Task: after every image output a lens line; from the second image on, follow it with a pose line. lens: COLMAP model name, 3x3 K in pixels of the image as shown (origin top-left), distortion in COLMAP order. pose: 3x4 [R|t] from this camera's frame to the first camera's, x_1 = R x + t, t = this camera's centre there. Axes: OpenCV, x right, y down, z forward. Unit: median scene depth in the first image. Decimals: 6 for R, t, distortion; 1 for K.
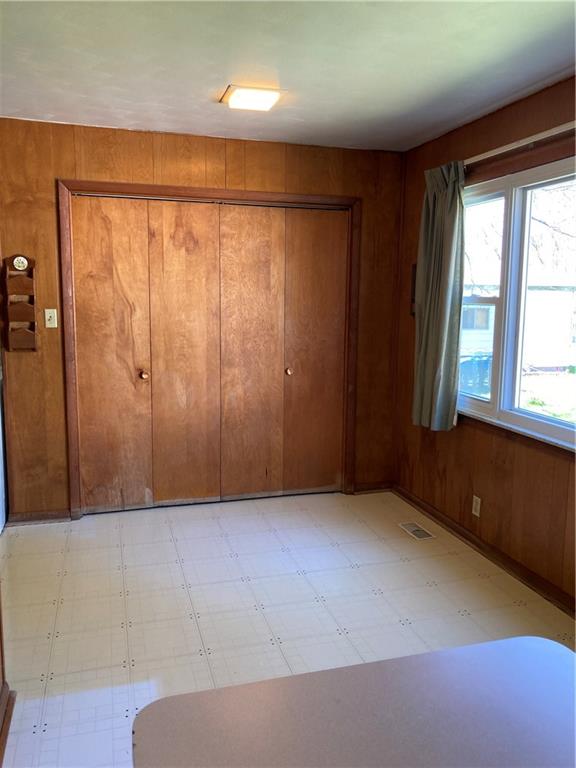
lens RADIAL K [[638.6, 0, 288.5], [0, 638.6, 385.0], [0, 0, 1]] dist [0.029460, -0.033488]
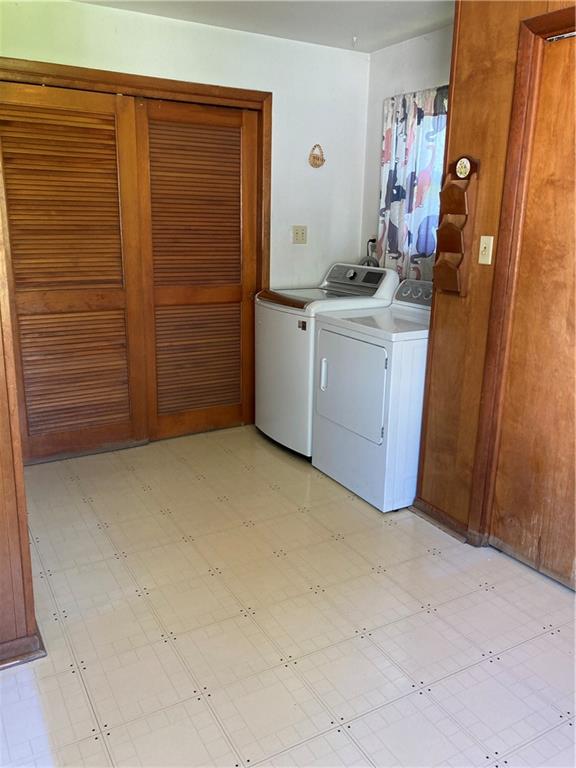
lens RADIAL K [[638.6, 0, 288.5], [0, 638.6, 382.7], [0, 0, 1]] dist [0.029460, -0.033488]
pose [[0.232768, 0.242009, -0.941940, 0.240794], [-0.155079, 0.965387, 0.209711, -0.076995], [0.960088, 0.097261, 0.262242, 0.625582]]
